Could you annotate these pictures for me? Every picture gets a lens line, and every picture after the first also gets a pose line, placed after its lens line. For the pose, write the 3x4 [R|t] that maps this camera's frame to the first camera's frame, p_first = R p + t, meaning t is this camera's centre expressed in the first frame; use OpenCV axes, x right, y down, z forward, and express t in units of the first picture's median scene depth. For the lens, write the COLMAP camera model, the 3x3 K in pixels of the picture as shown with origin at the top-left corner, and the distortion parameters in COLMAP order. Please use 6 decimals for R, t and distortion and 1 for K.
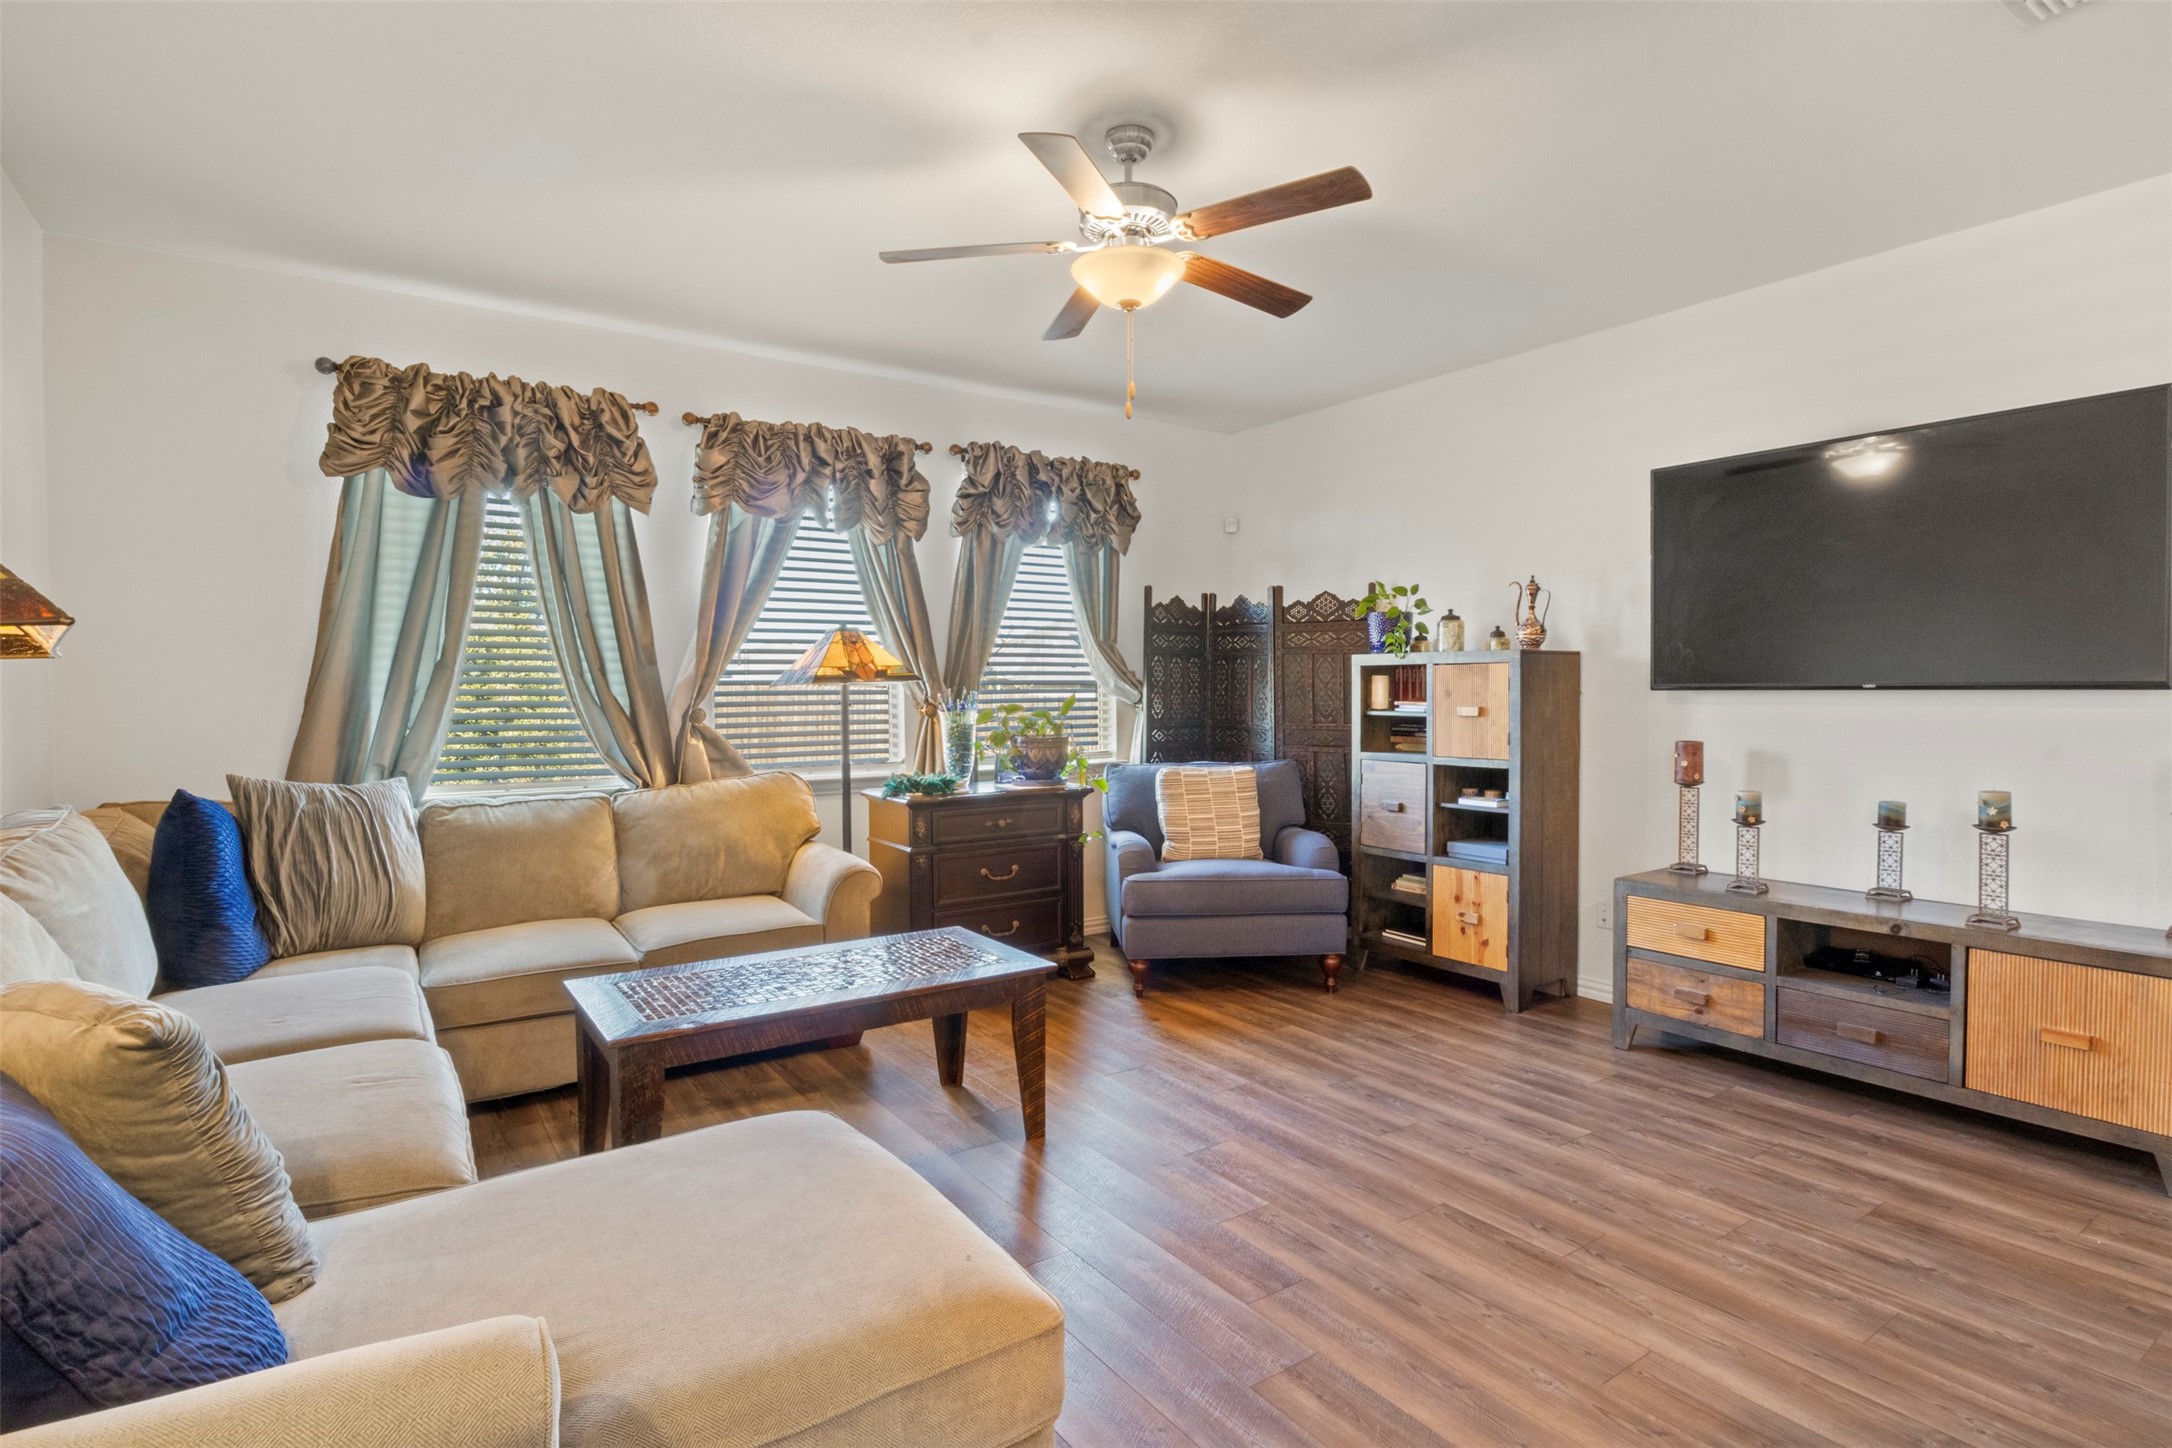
lens RADIAL K [[1078.8, 0, 1073.2], [0, 1078.8, 709.0], [0, 0, 1]] dist [-0.009992, -0.001973]
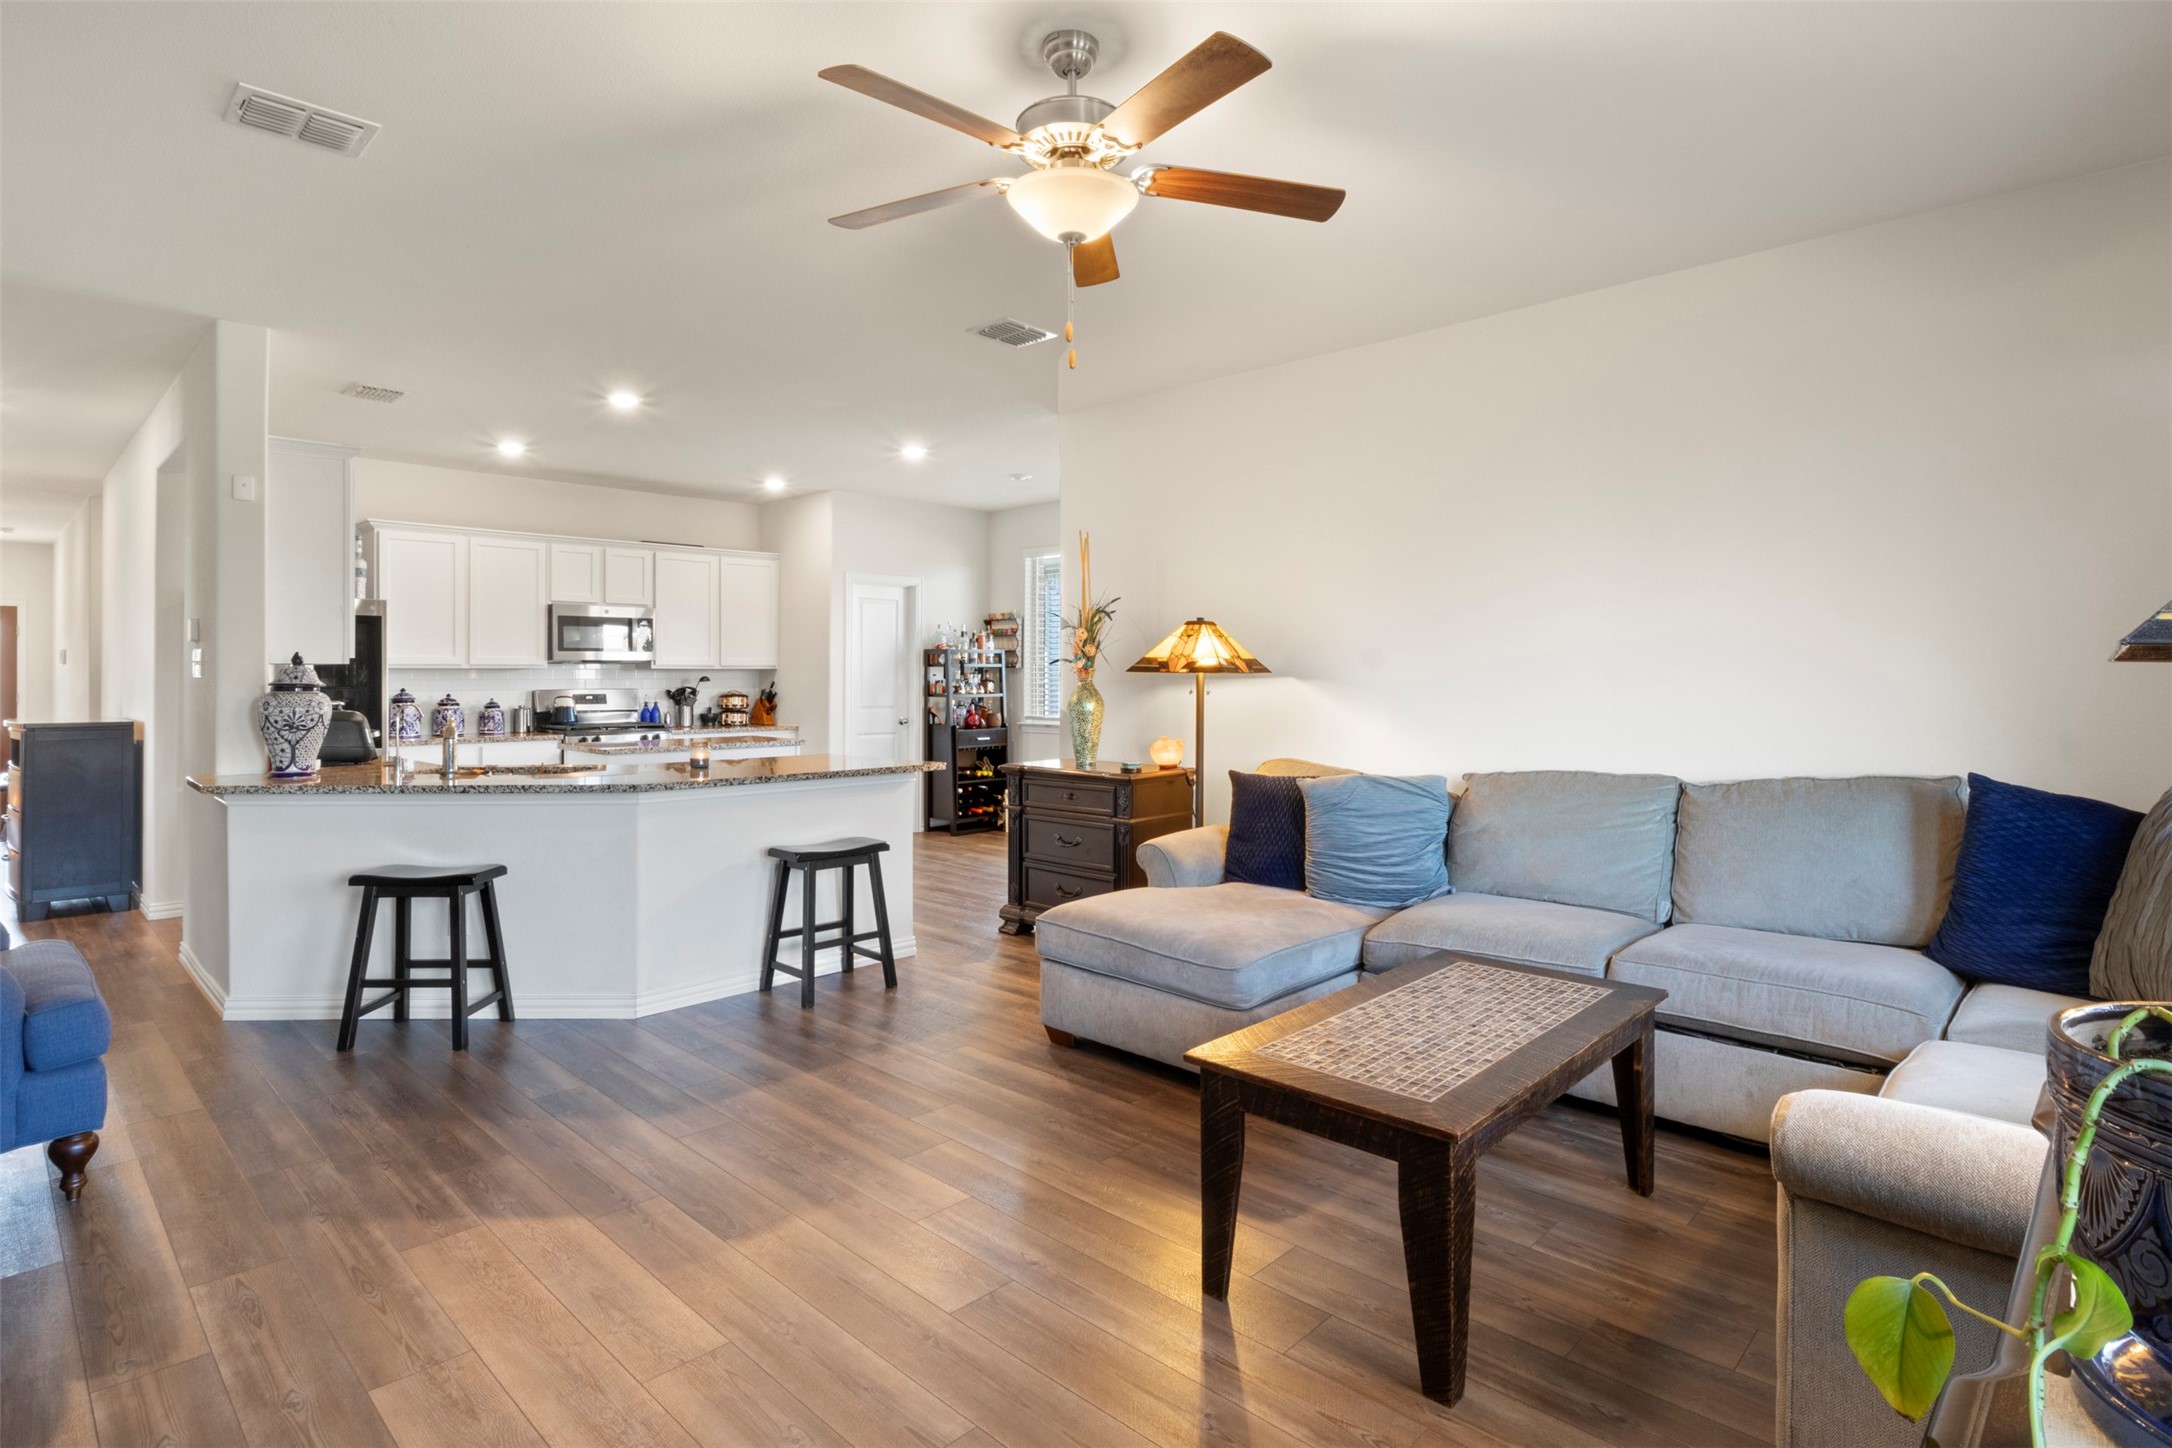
lens RADIAL K [[1078.8, 0, 1070.2], [0, 1078.8, 663.4], [0, 0, 1]] dist [-0.009992, -0.001973]
pose [[-0.979332, 0.000734, -0.202256, 0.139820], [0.000599, 1.000000, 0.000731, -0.021218], [0.202256, 0.000595, -0.979332, 1.149093]]
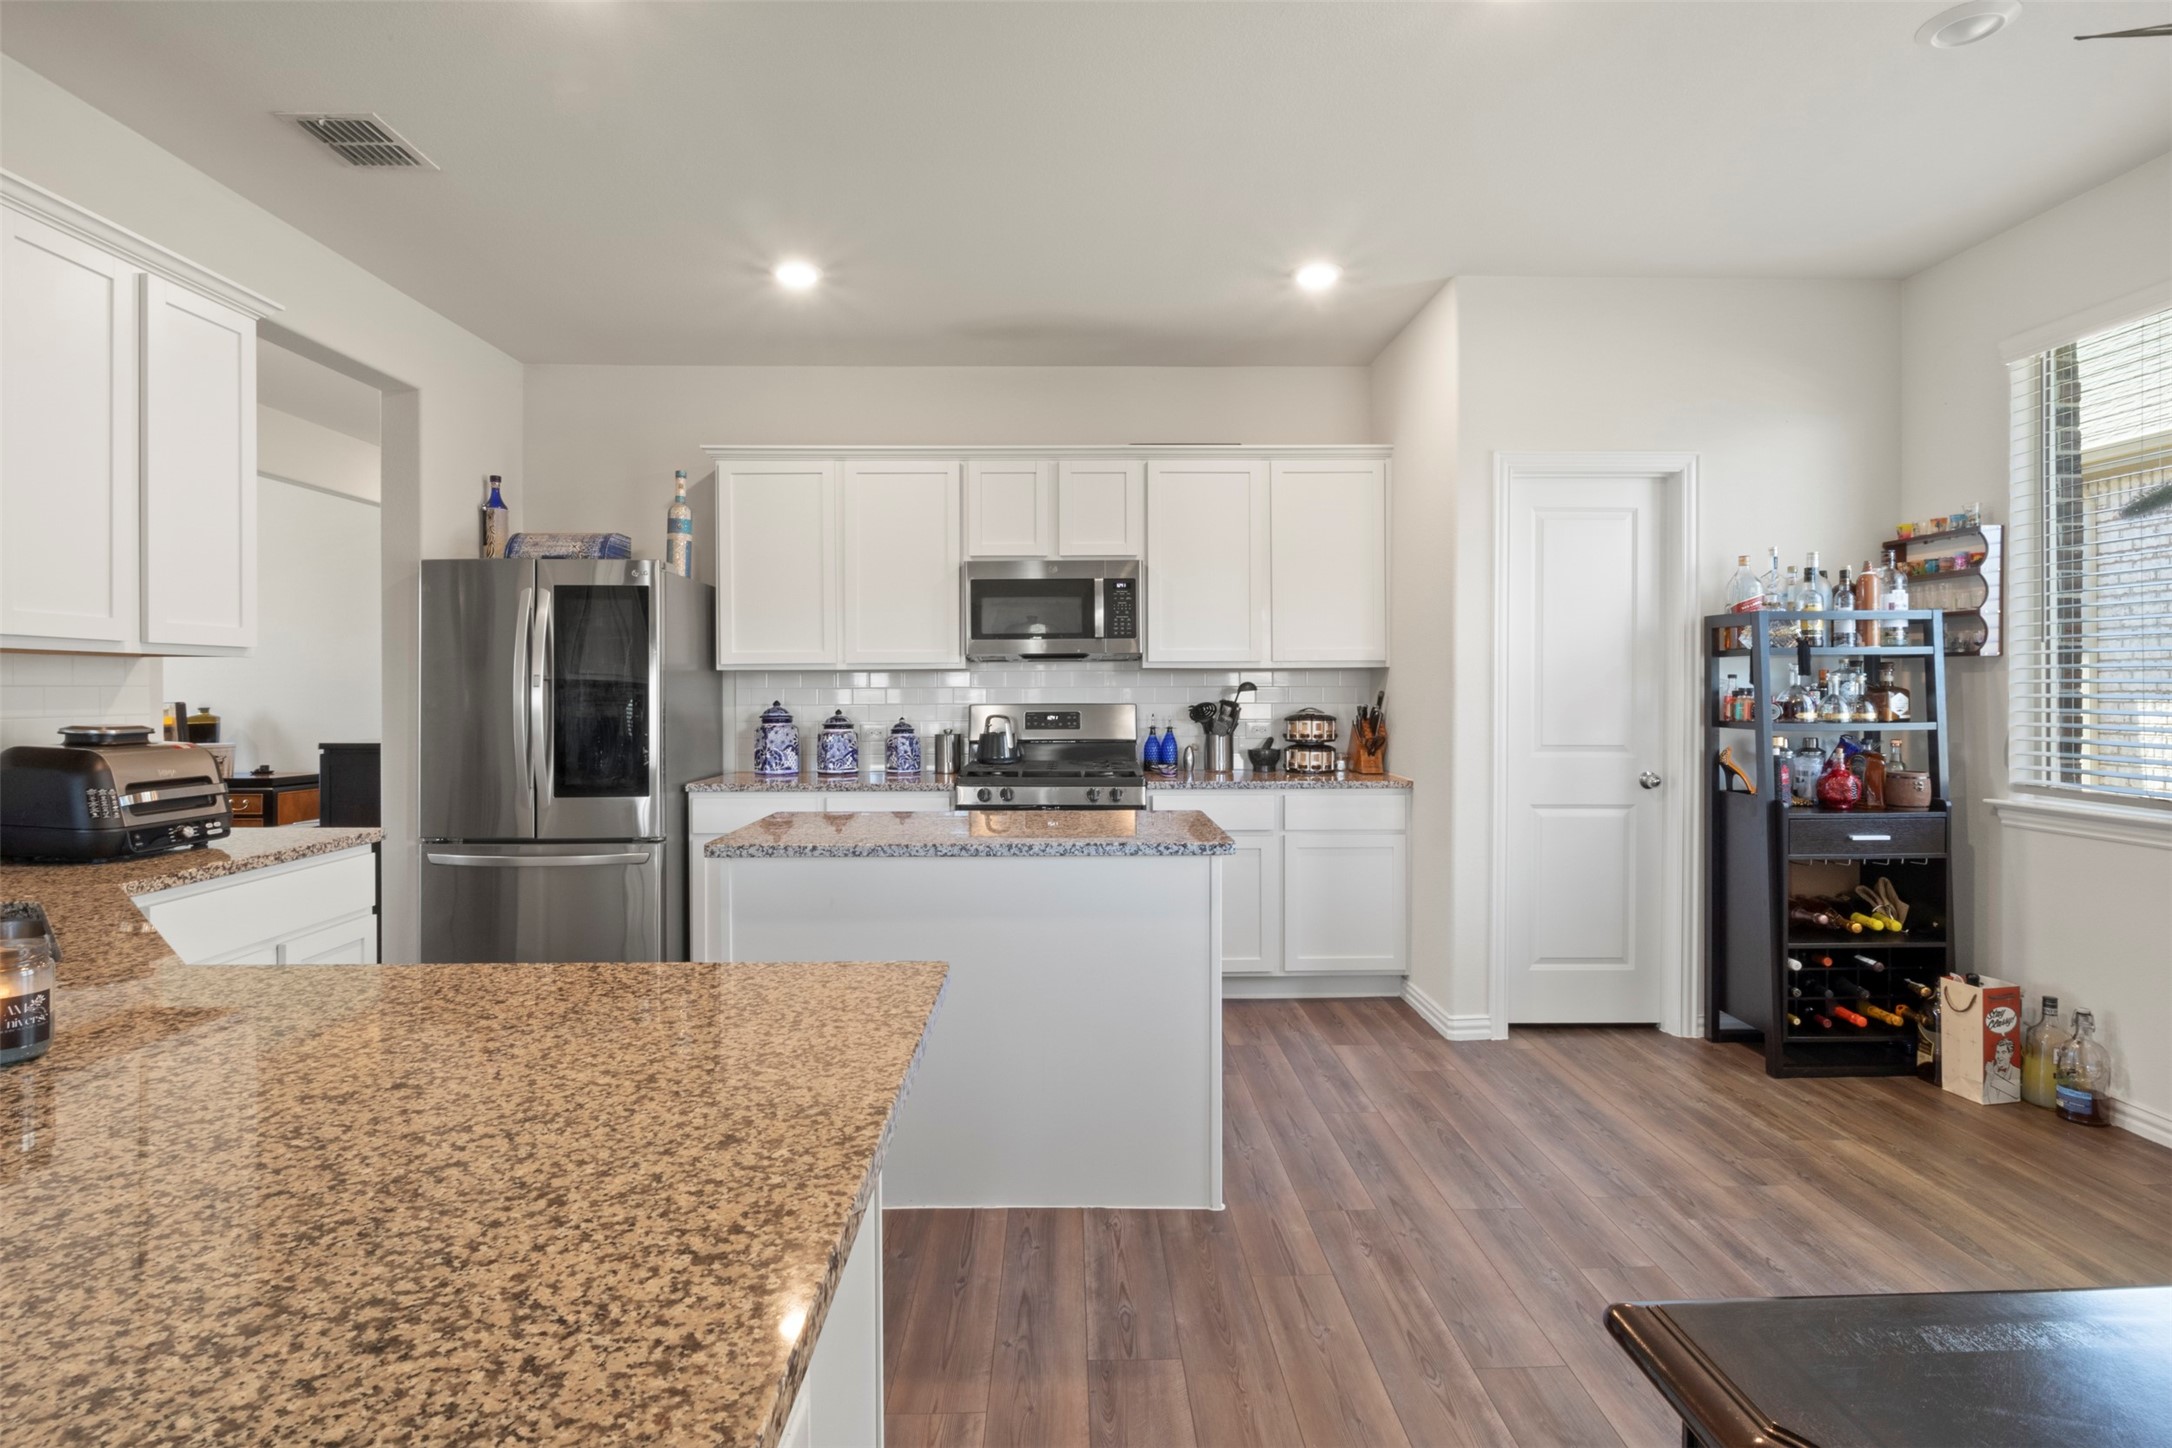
lens RADIAL K [[1078.8, 0, 1087.3], [0, 1078.8, 691.1], [0, 0, 1]] dist [-0.009992, -0.001973]
pose [[-0.842984, 0.004037, 0.537924, -0.046093], [0.010817, 0.999897, 0.009448, 0.000097], [-0.537830, 0.013783, -0.842940, 0.121003]]
